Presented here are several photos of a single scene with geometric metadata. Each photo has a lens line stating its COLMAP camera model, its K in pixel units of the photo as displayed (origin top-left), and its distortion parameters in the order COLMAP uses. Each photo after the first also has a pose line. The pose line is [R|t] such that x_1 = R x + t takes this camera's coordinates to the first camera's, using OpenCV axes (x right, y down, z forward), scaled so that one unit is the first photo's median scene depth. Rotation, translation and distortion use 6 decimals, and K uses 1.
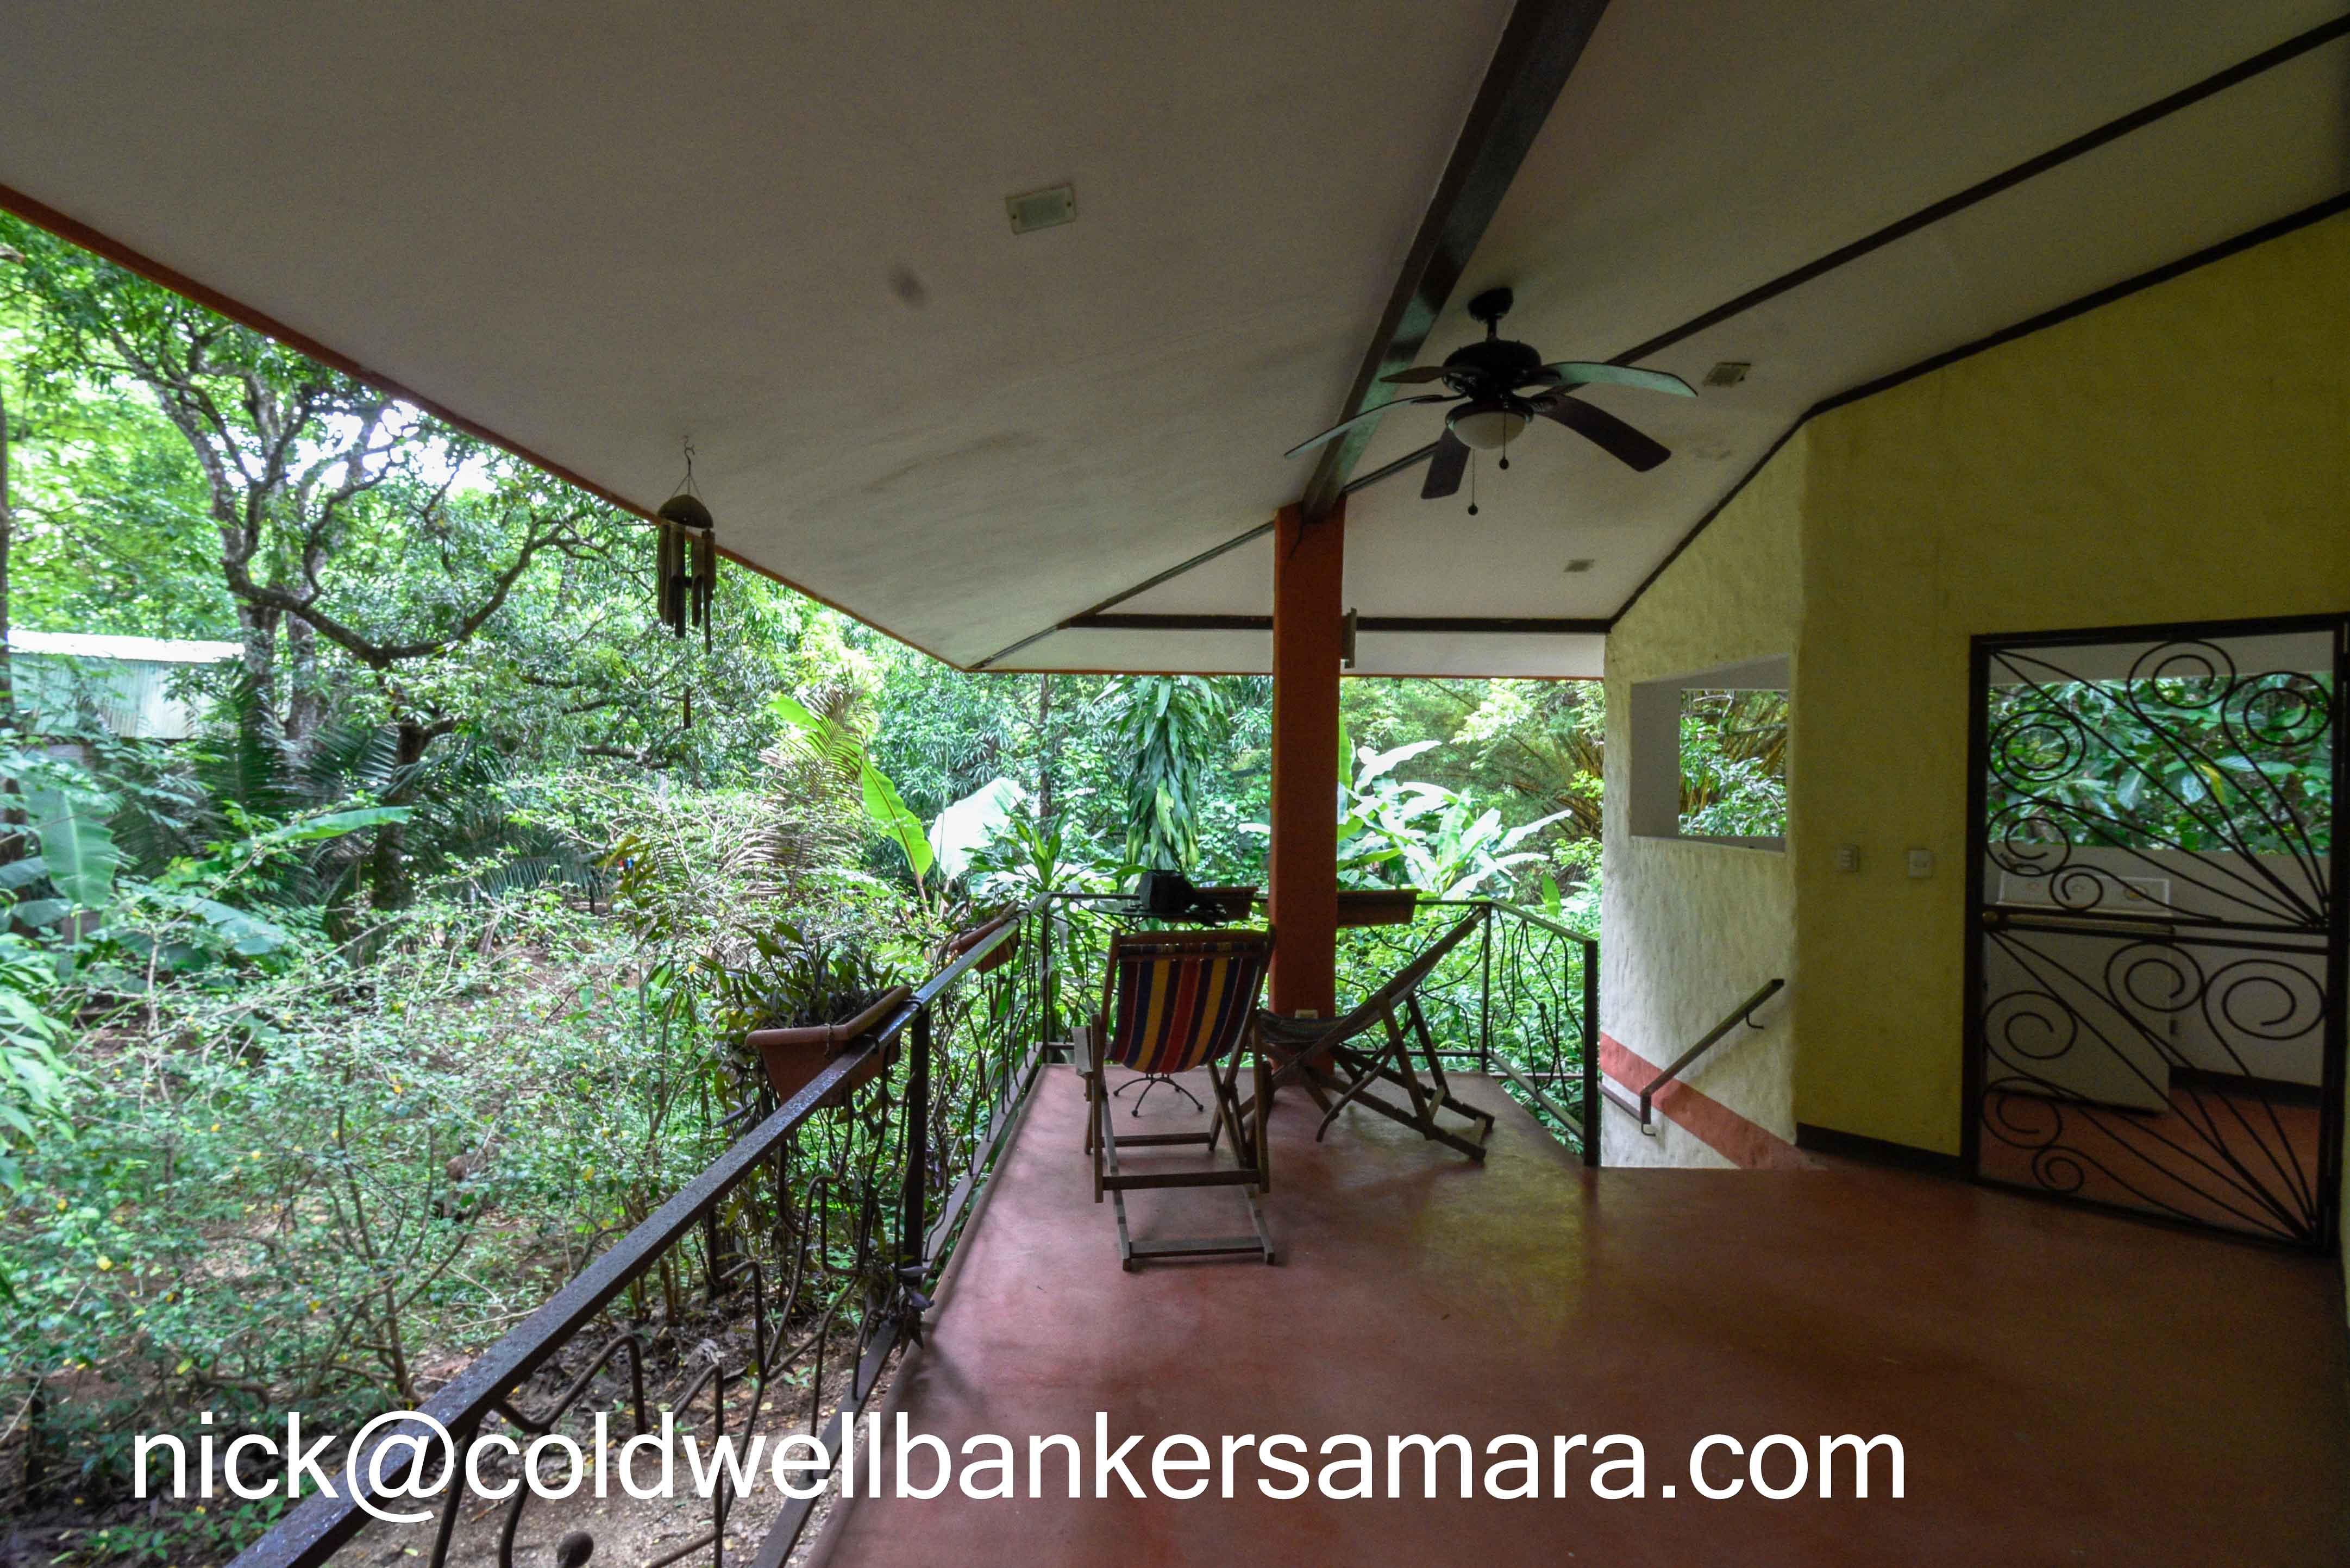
lens RADIAL K [[1115.9, 0, 1064.2], [0, 1115.9, 788.3], [0, 0, 1]] dist [0.036255, -0.020296]
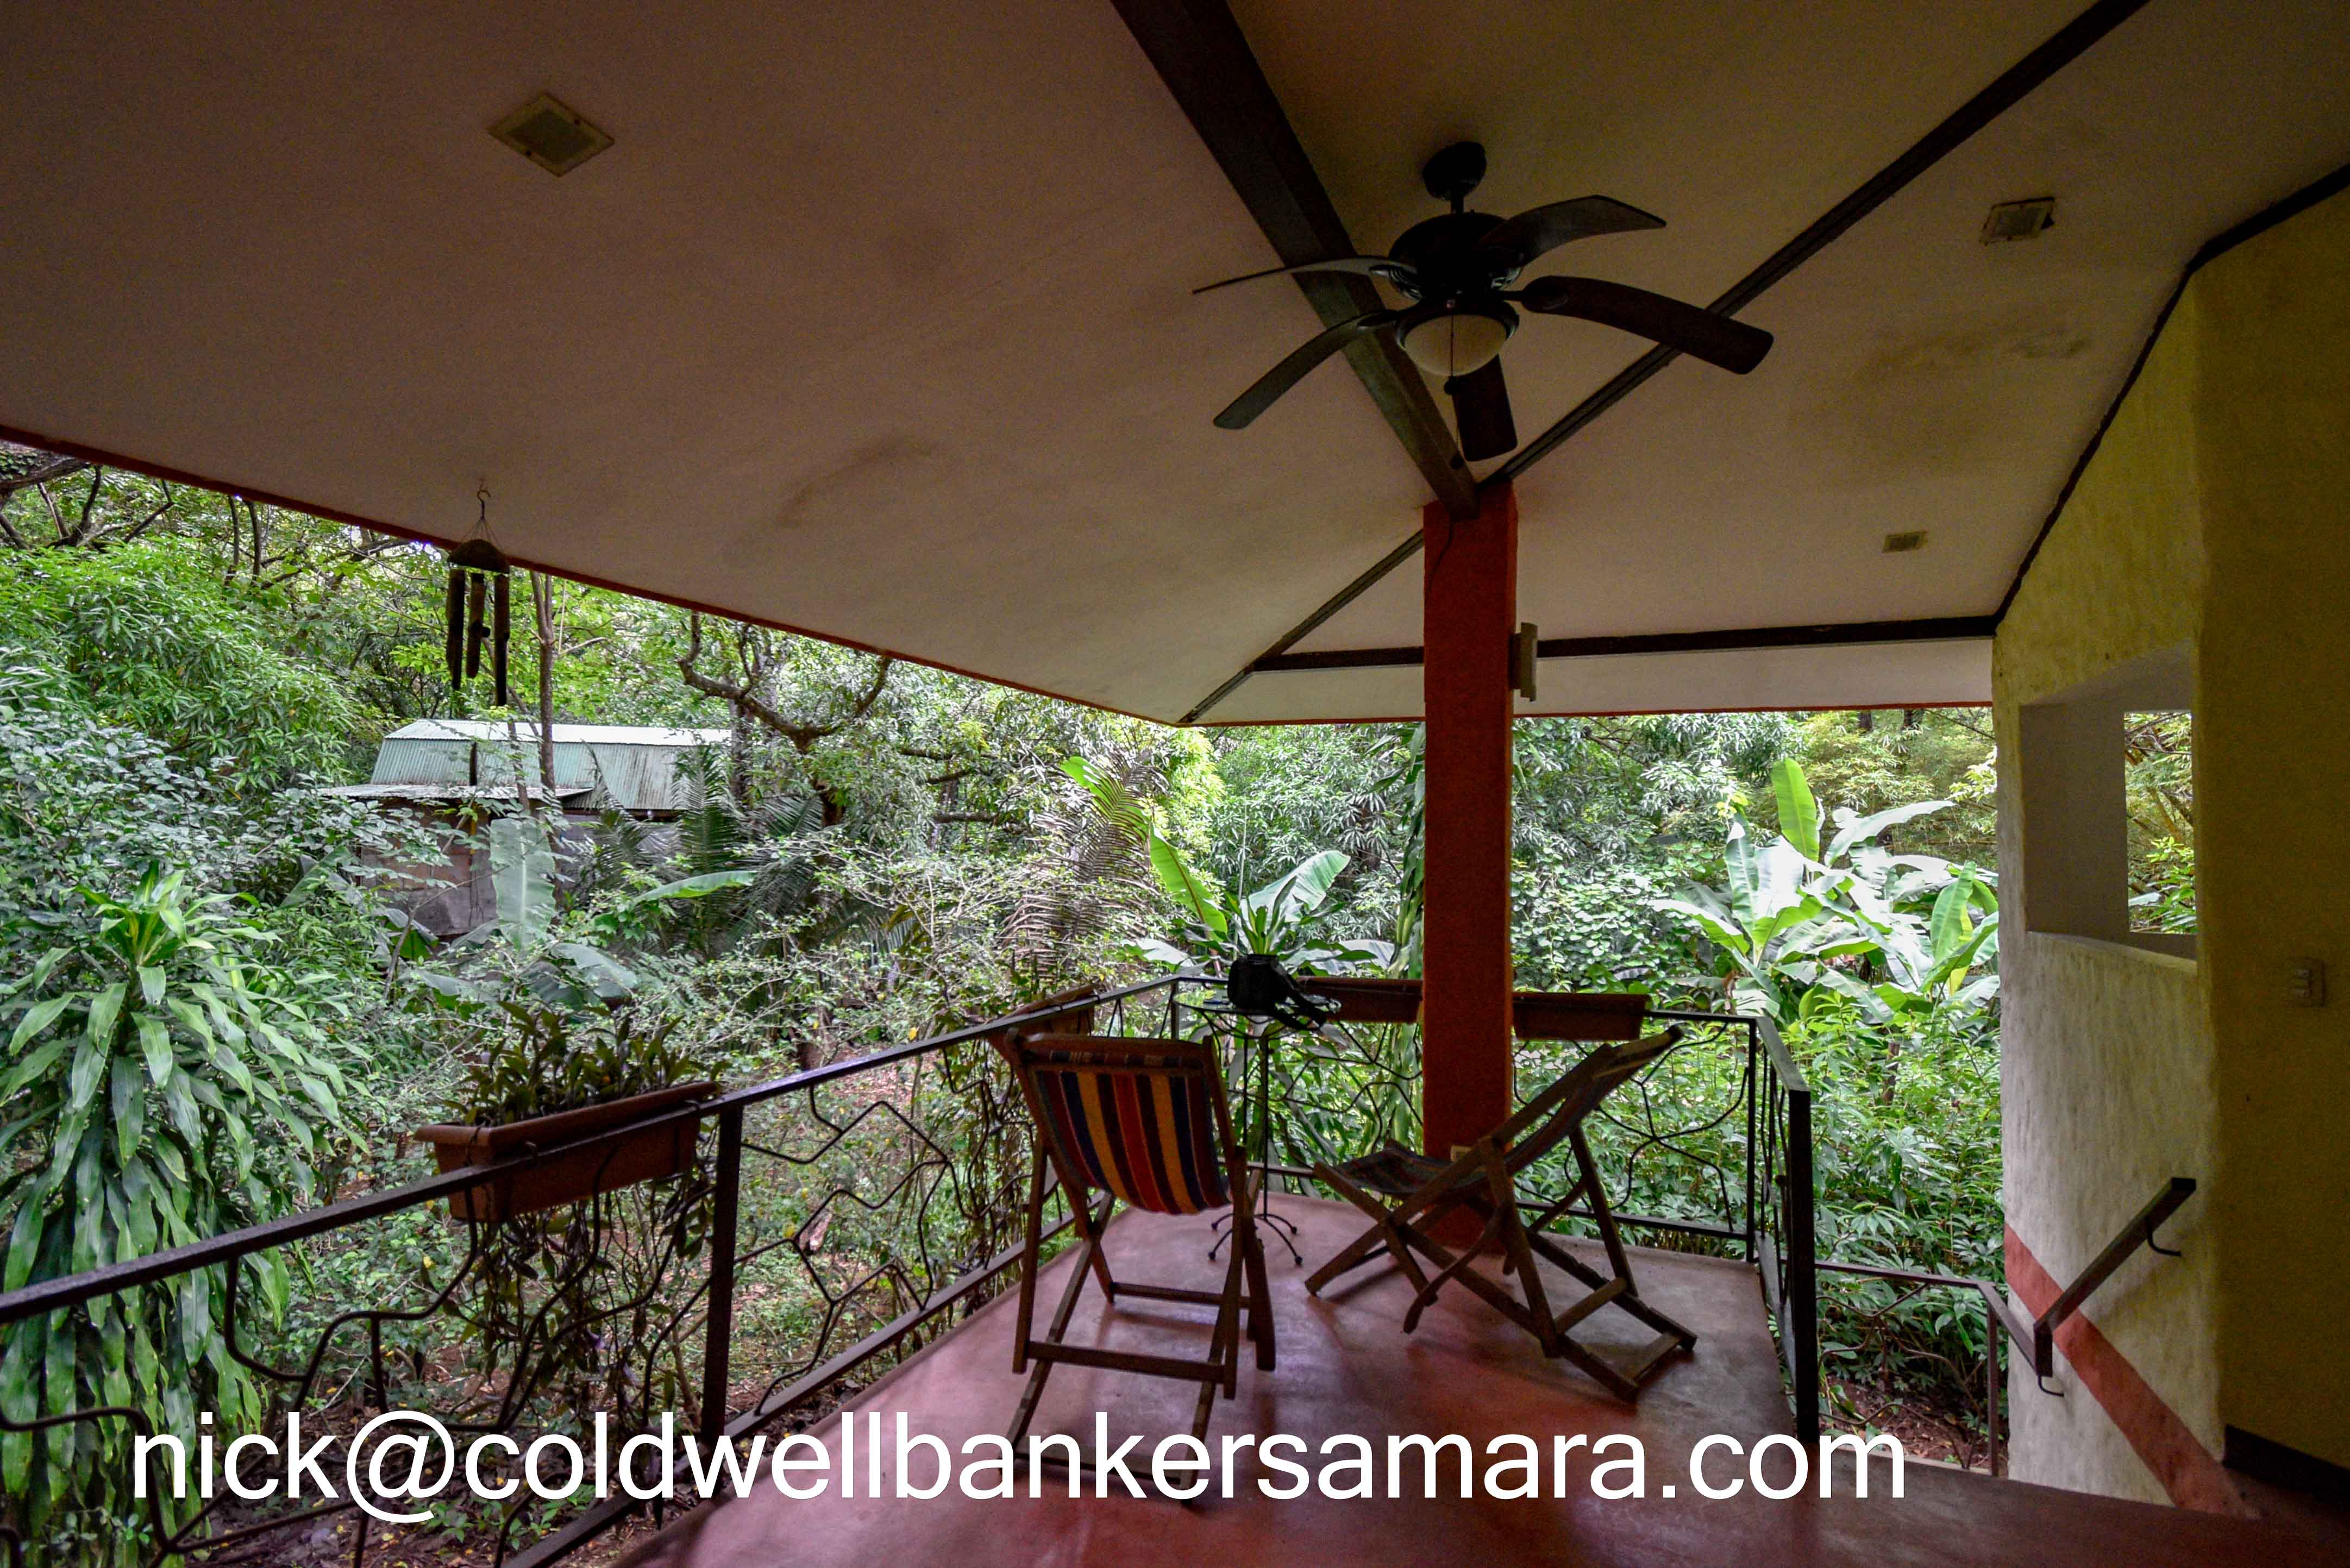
lens RADIAL K [[1086.1, 0, 1276.4], [0, 1086.1, 791.9], [0, 0, 1]] dist [0.035551, -0.029532]
pose [[0.924571, -0.016385, -0.380658, 0.328903], [-0.006251, 0.998288, -0.058153, 0.000217], [0.380959, 0.056146, 0.922886, 0.211587]]
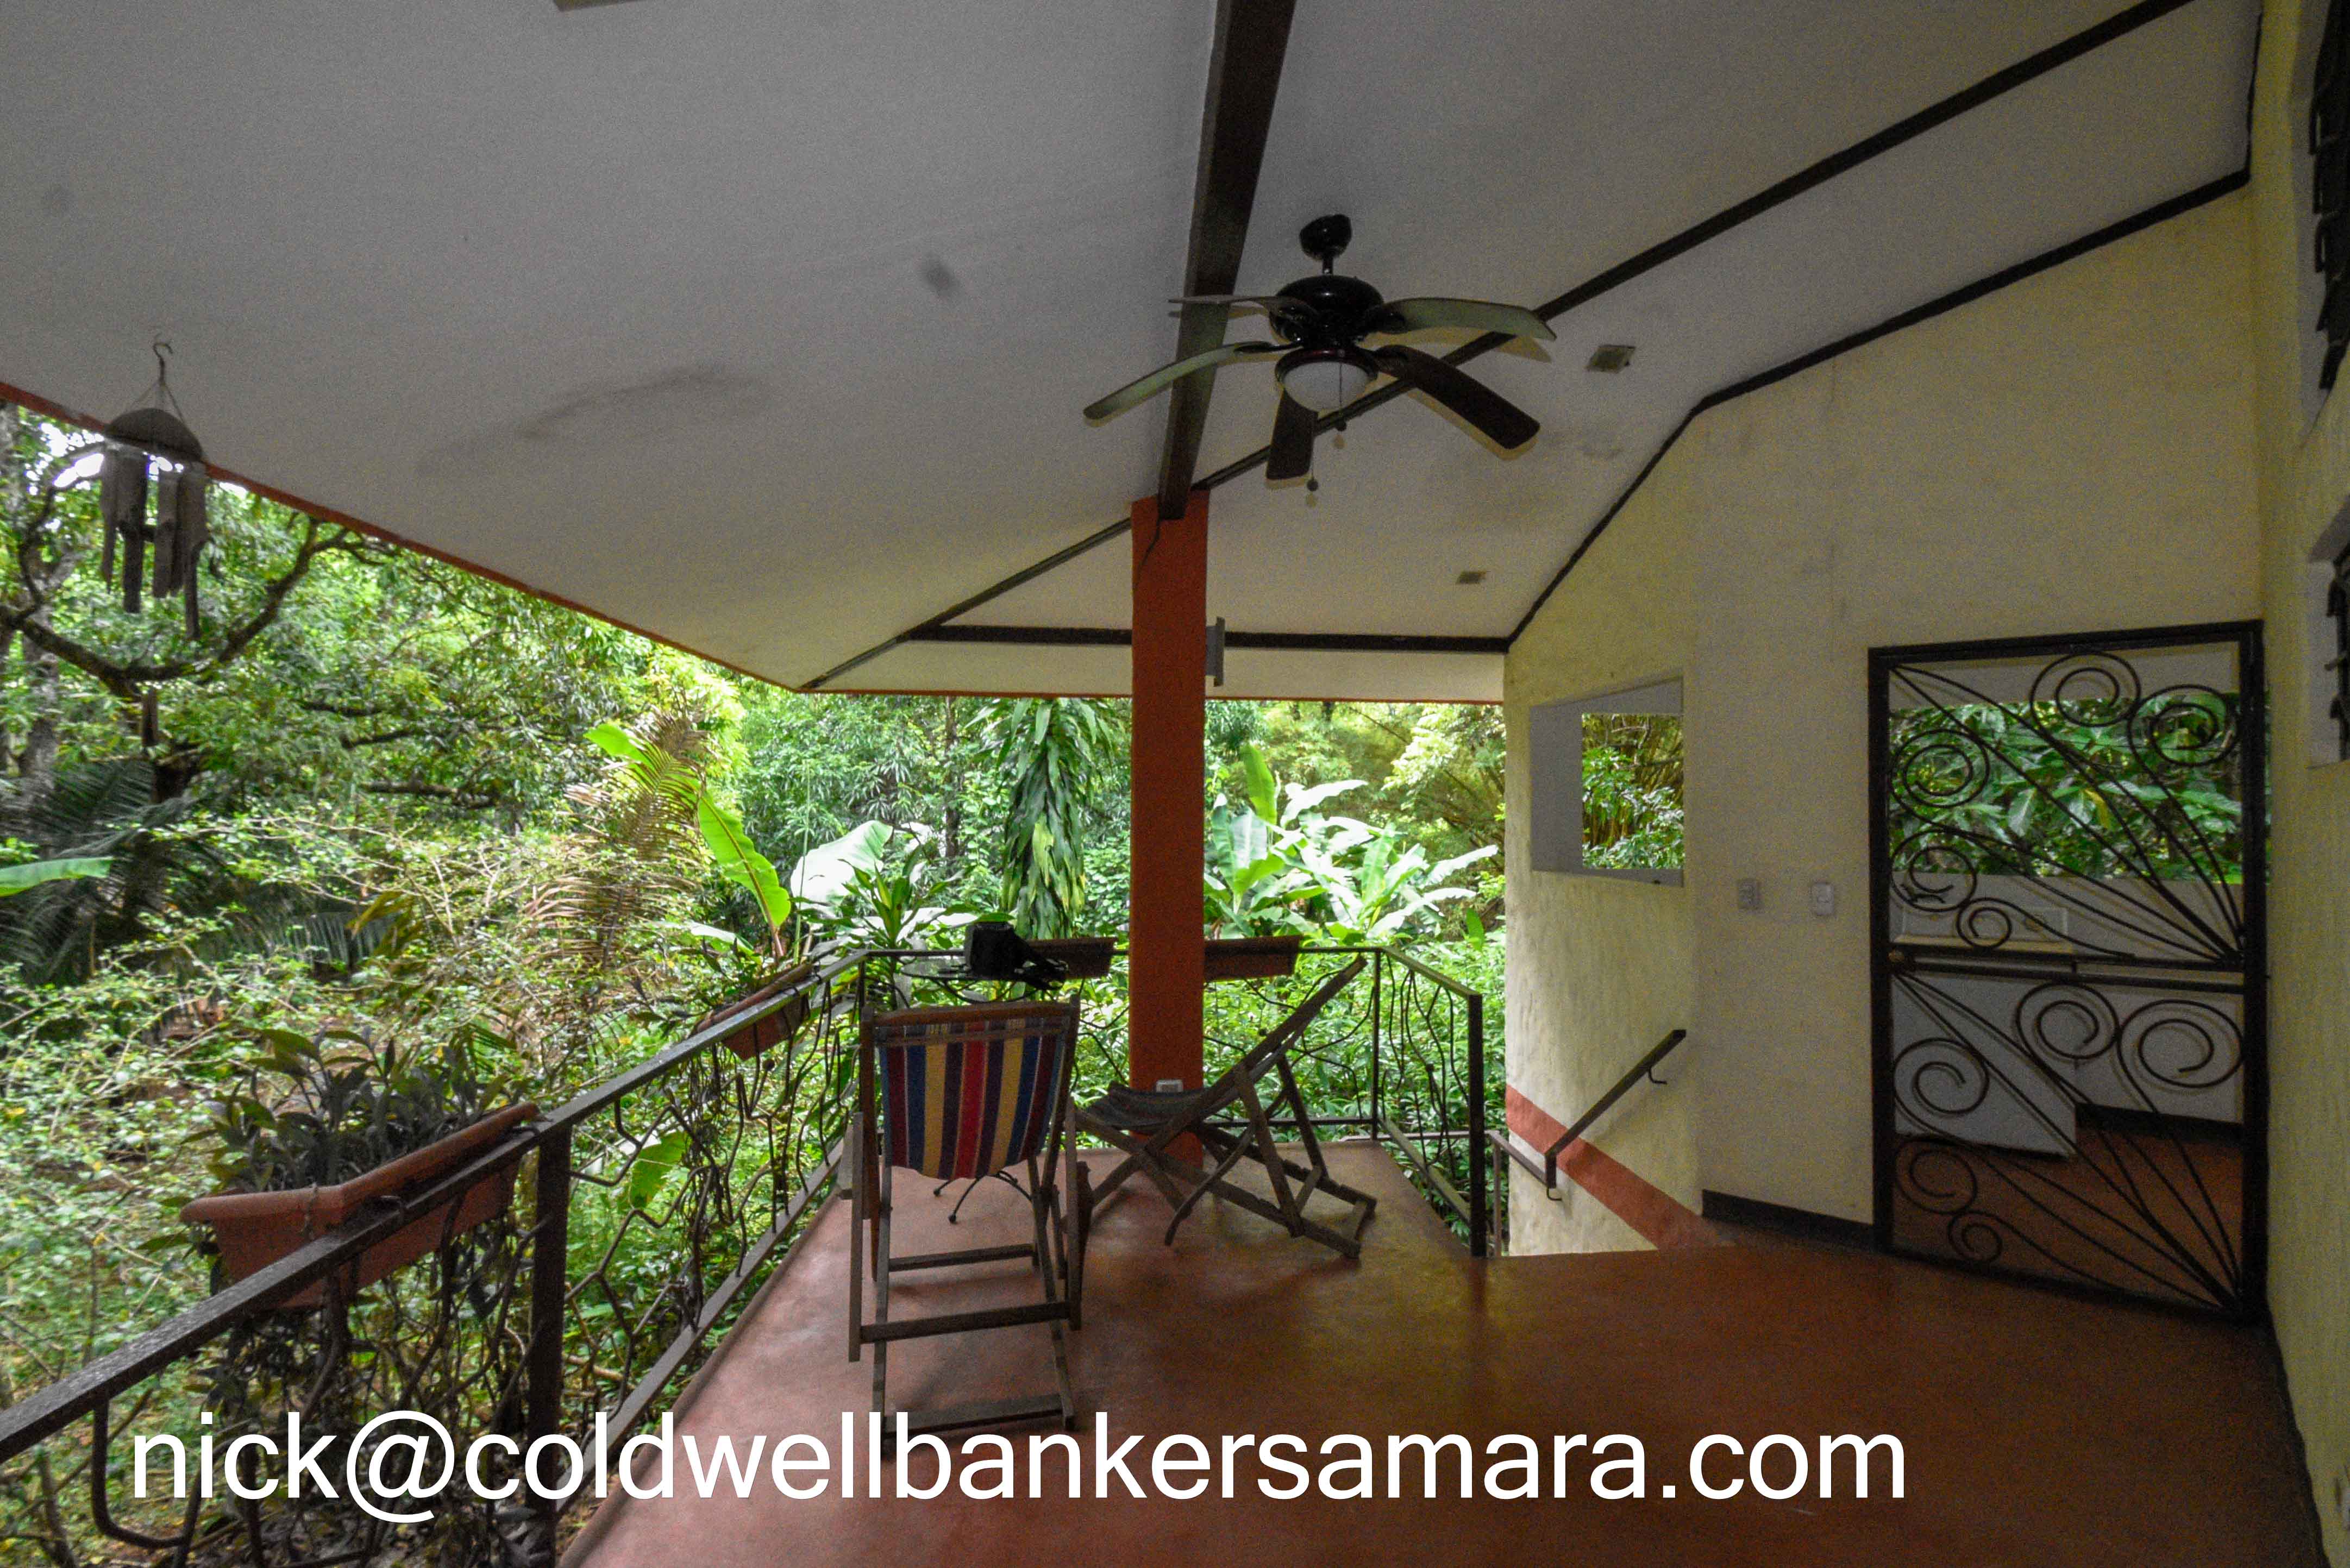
lens RADIAL K [[1078.7, 0, 1165.9], [0, 1078.7, 799.2], [0, 0, 1]] dist [0.035748, -0.021522]
pose [[0.994549, -0.008266, 0.103945, 0.108925], [0.010719, 0.999677, -0.023059, 0.000729], [-0.103721, 0.024047, 0.994316, 0.141005]]
